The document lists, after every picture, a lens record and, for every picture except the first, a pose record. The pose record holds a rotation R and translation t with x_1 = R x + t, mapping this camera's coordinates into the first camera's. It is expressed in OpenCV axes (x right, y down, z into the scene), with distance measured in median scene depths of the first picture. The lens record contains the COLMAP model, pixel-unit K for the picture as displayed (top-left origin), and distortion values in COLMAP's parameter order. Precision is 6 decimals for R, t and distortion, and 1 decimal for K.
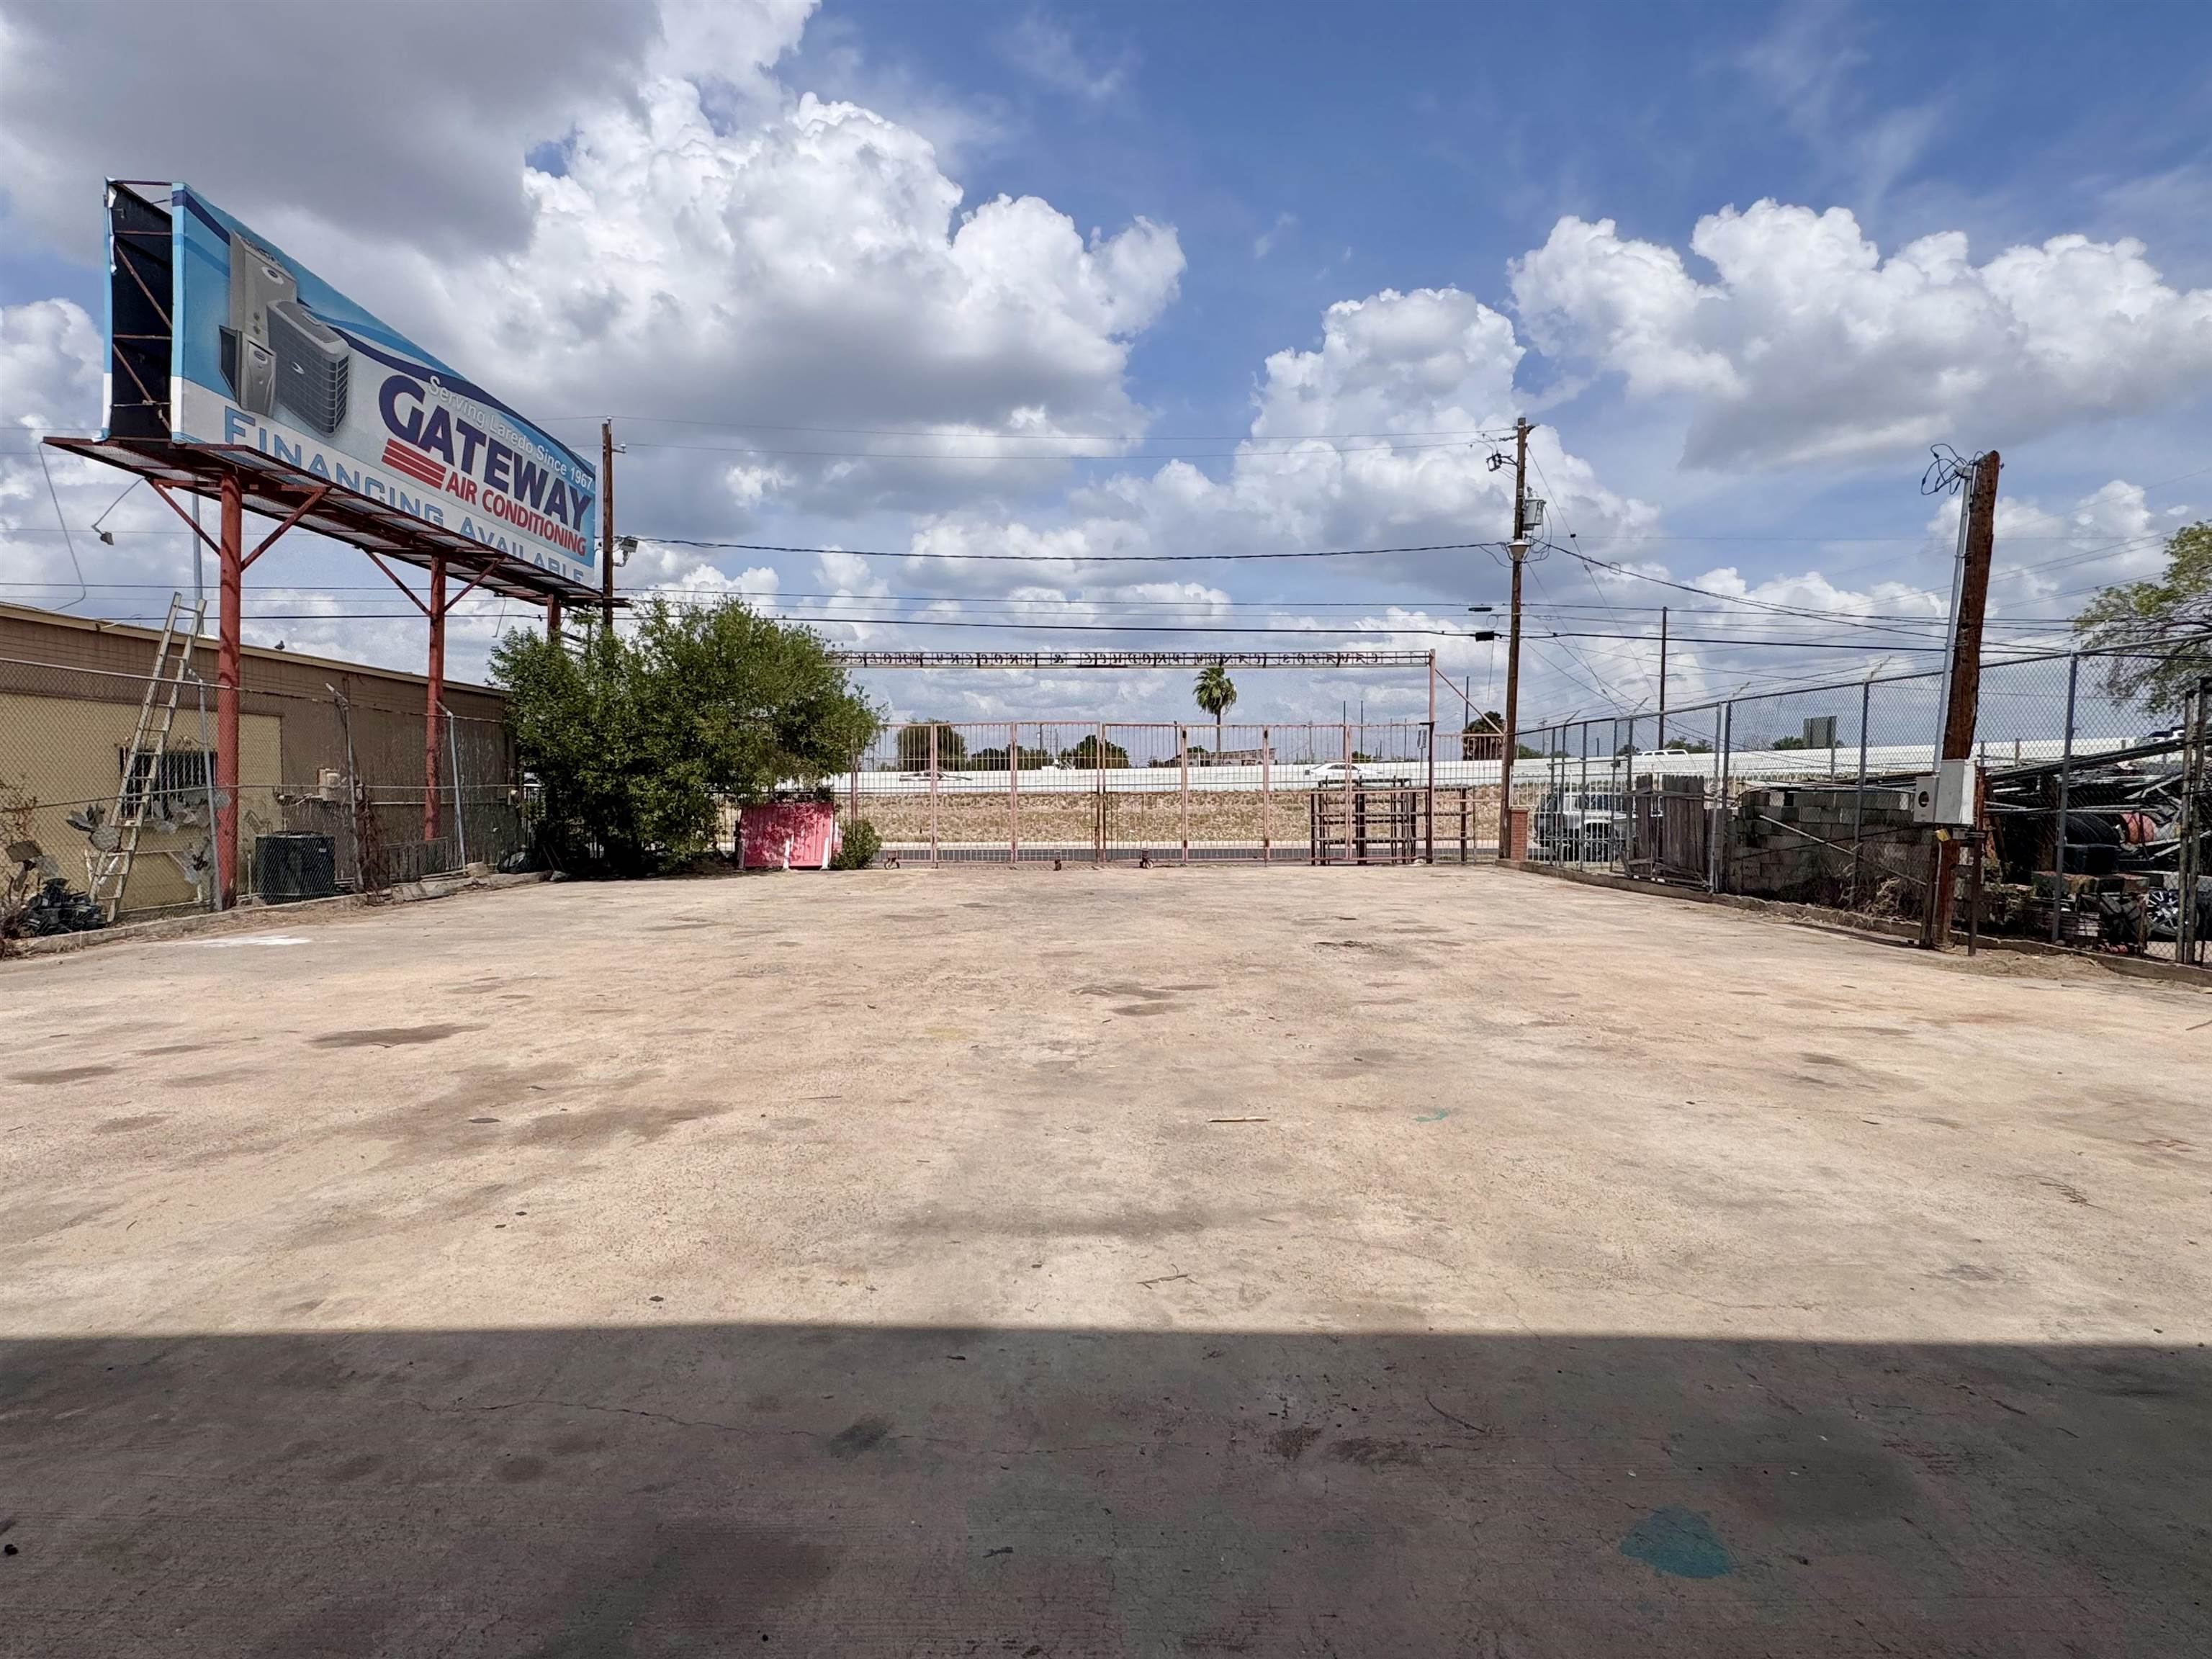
lens RADIAL K [[1187.1, 0, 1110.1], [0, 1187.1, 831.0], [0, 0, 1]] dist [0.002414, 0.000741]
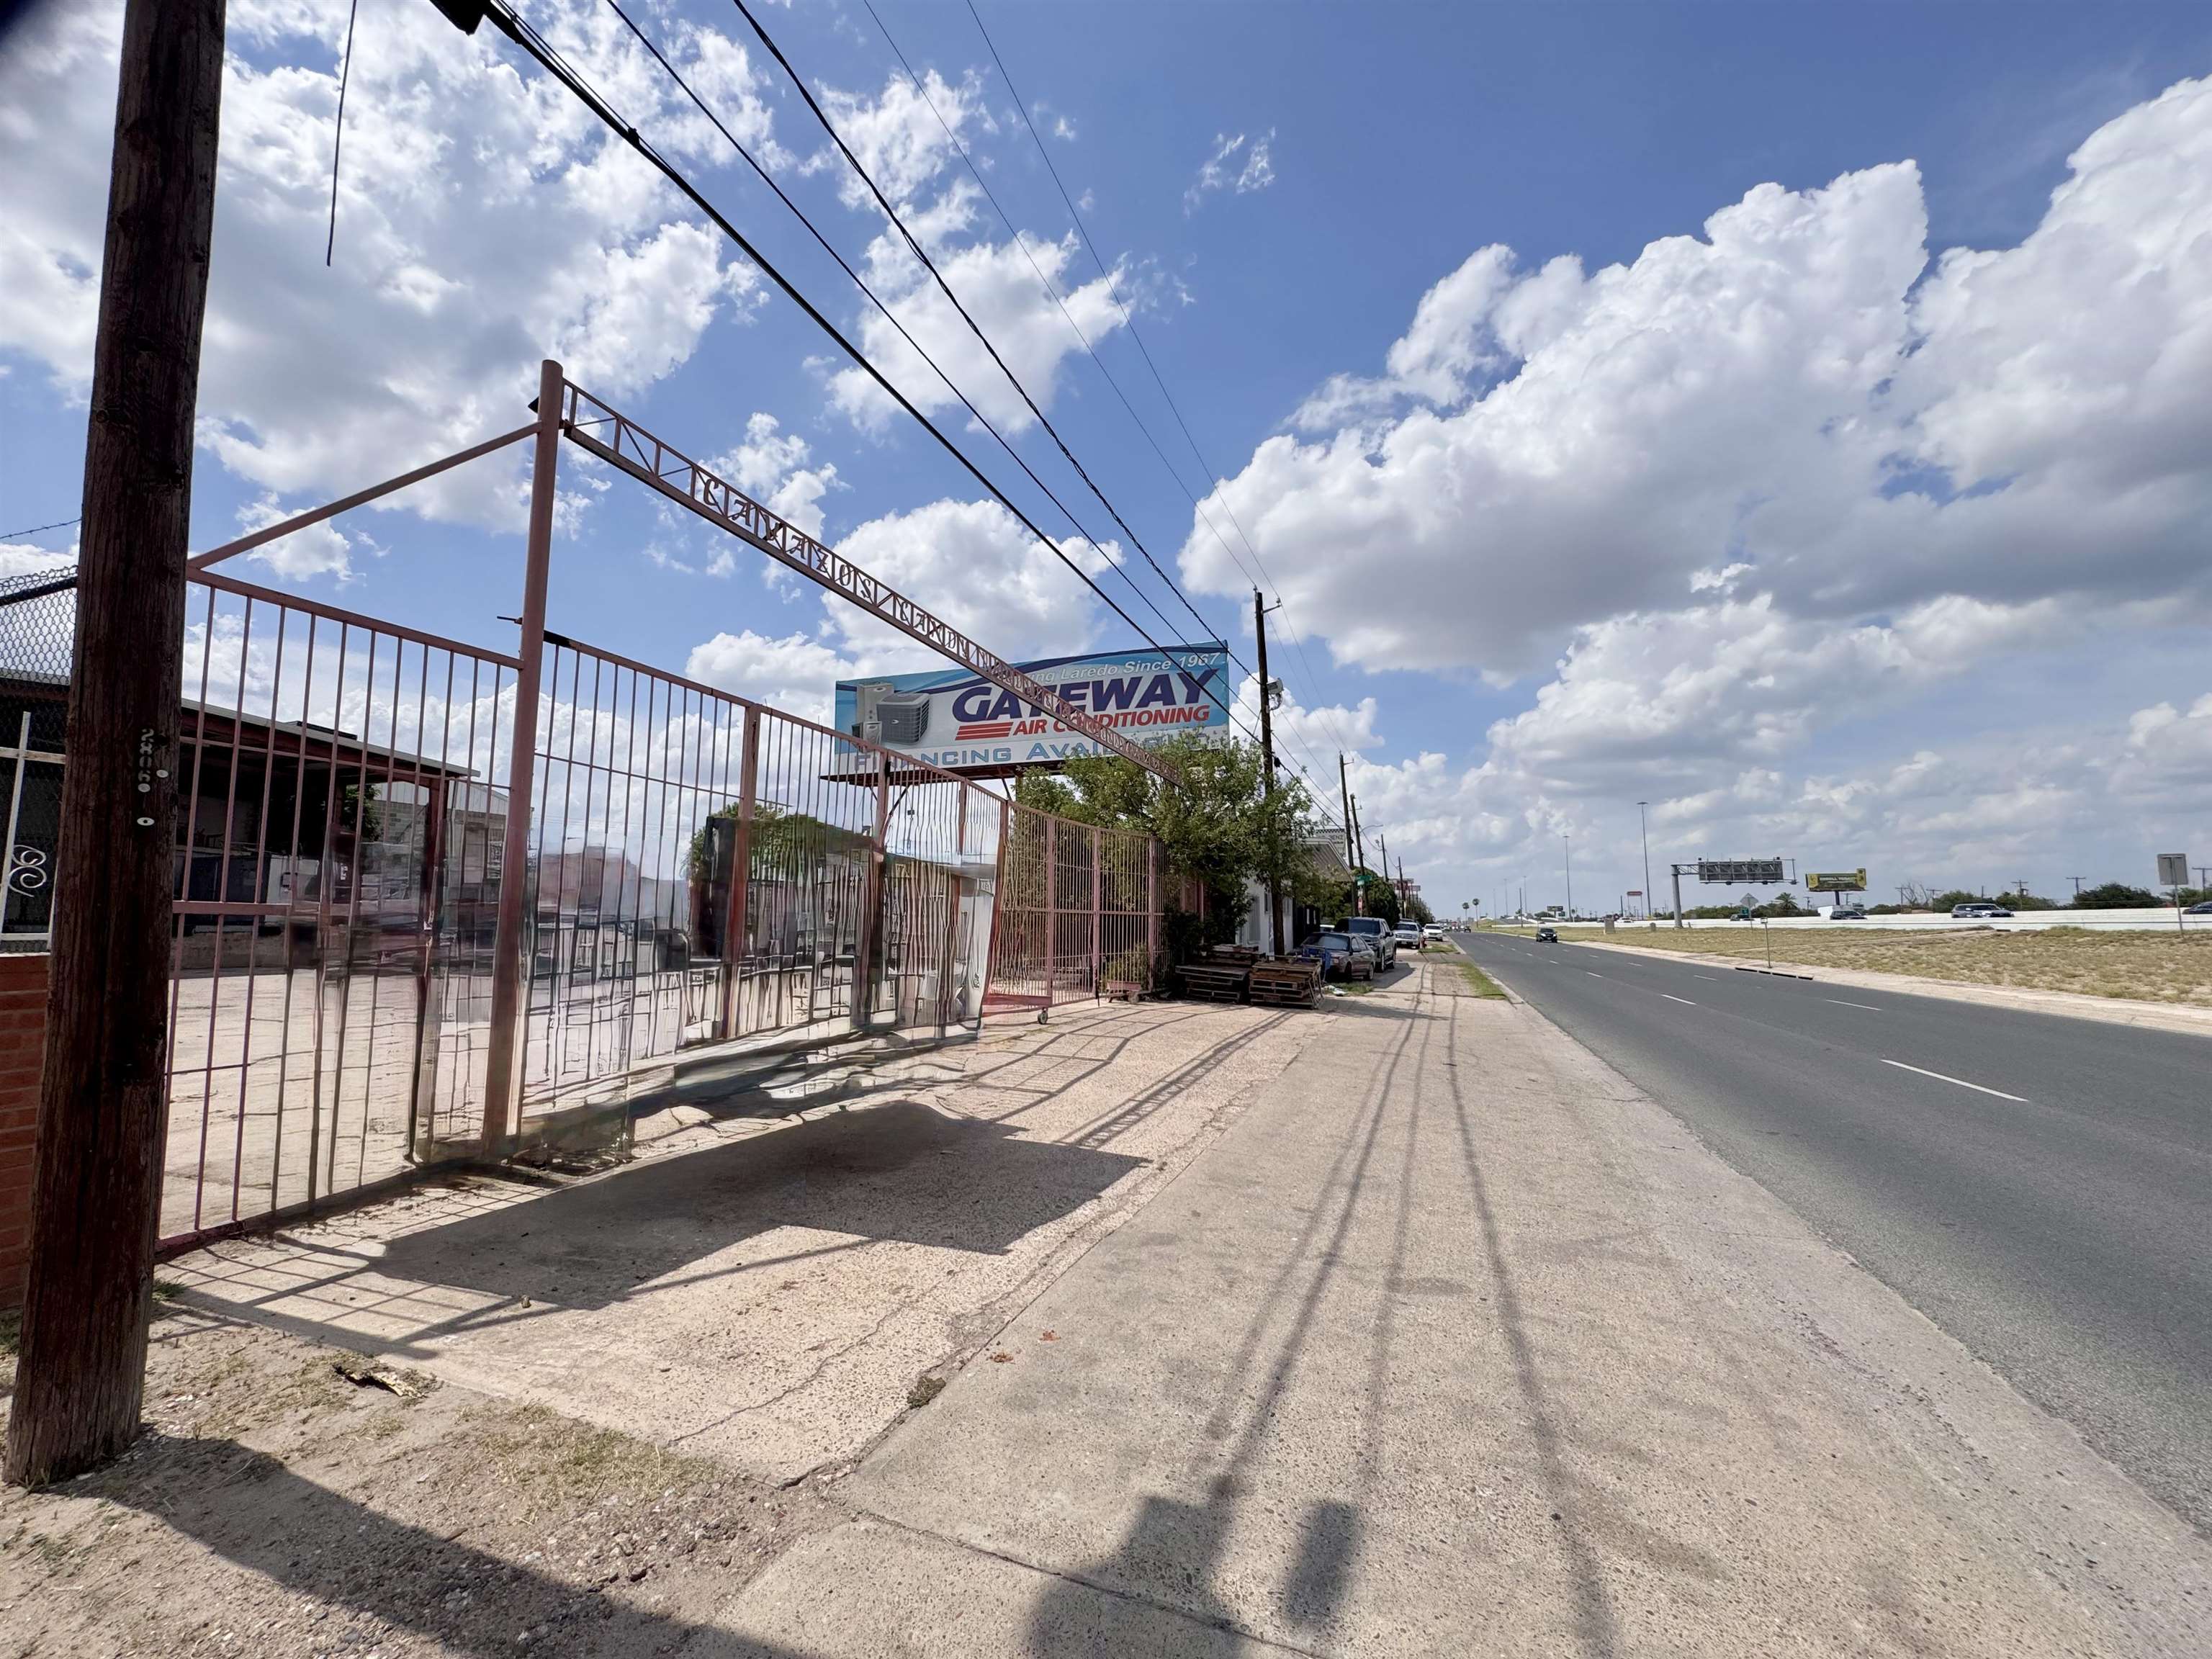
lens RADIAL K [[884.5, 0, 1105.2], [0, 884.5, 829.4], [0, 0, 1]] dist [-0.002643, 0.000752]
pose [[-0.369083, -0.096704, -0.924352, 0.396709], [-0.038185, 0.995310, -0.088881, -0.032873], [0.928612, 0.002492, -0.371045, 1.155367]]
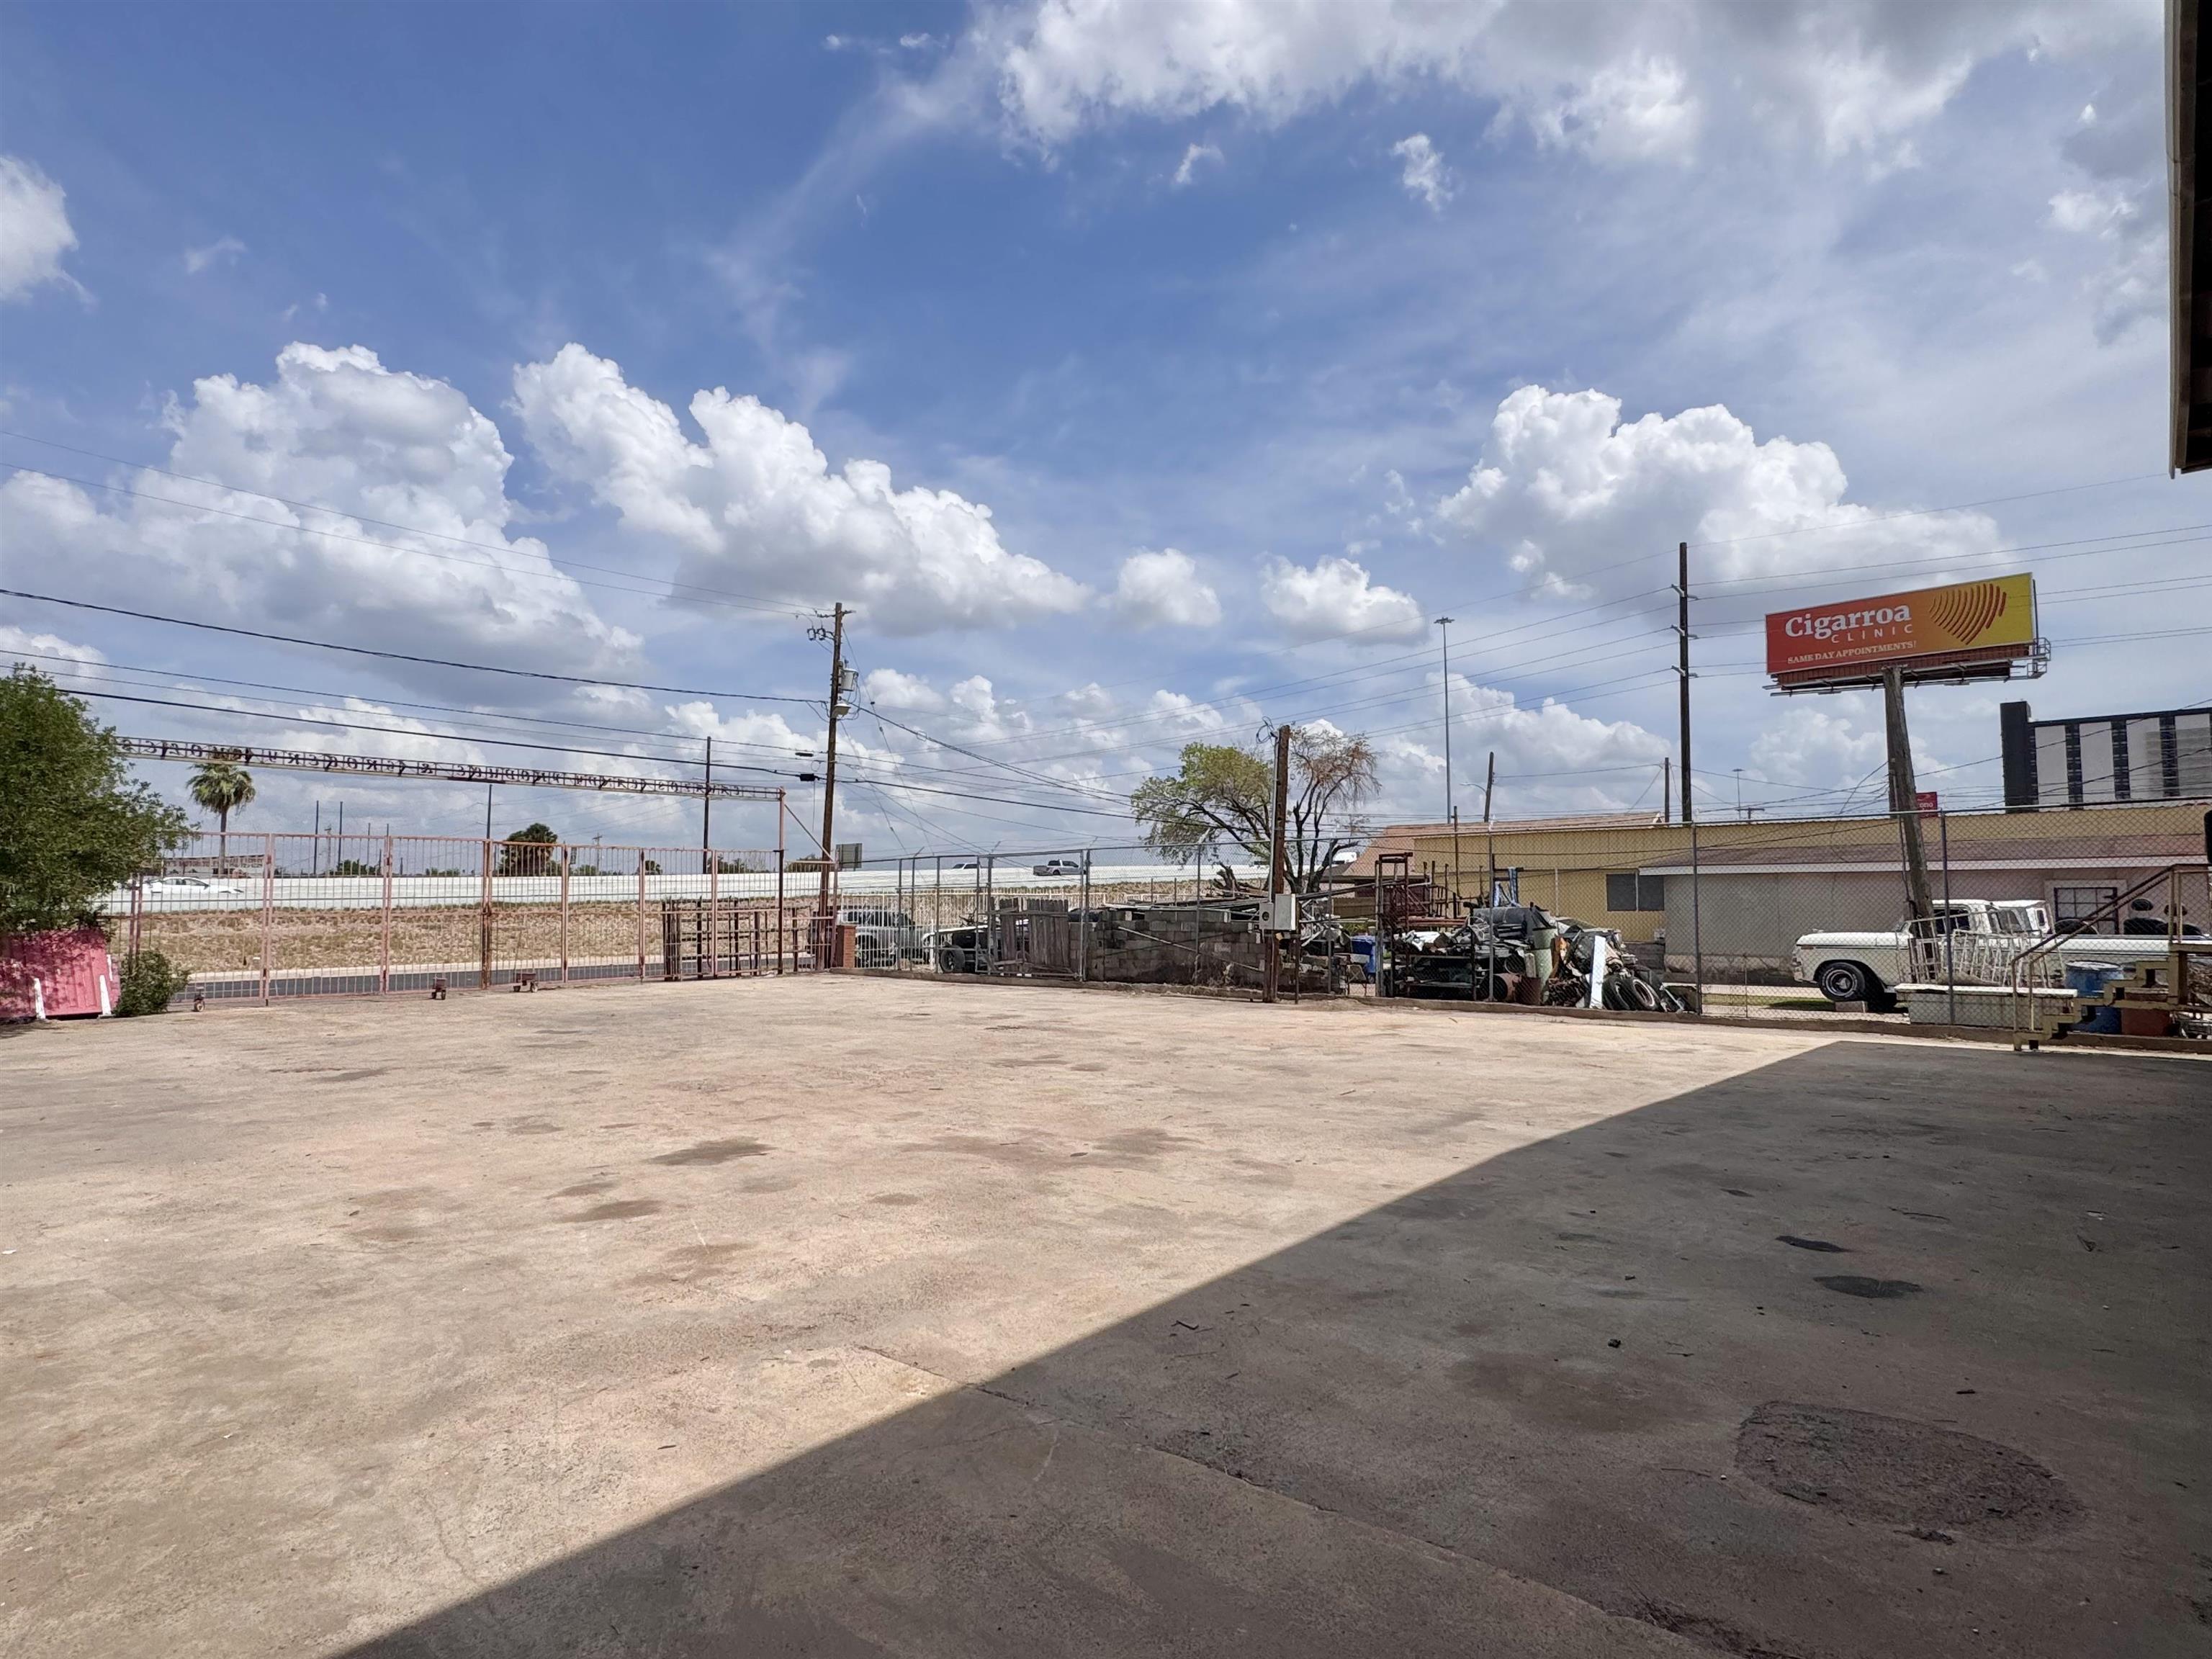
lens RADIAL K [[1181.4, 0, 1088.1], [0, 1181.4, 857.2], [0, 0, 1]] dist [0.001147, 0.000833]
pose [[0.692595, 0.027422, 0.720806, -0.339908], [0.025993, 0.997679, -0.062931, -0.005030], [-0.720859, 0.062322, 0.690275, -0.002491]]
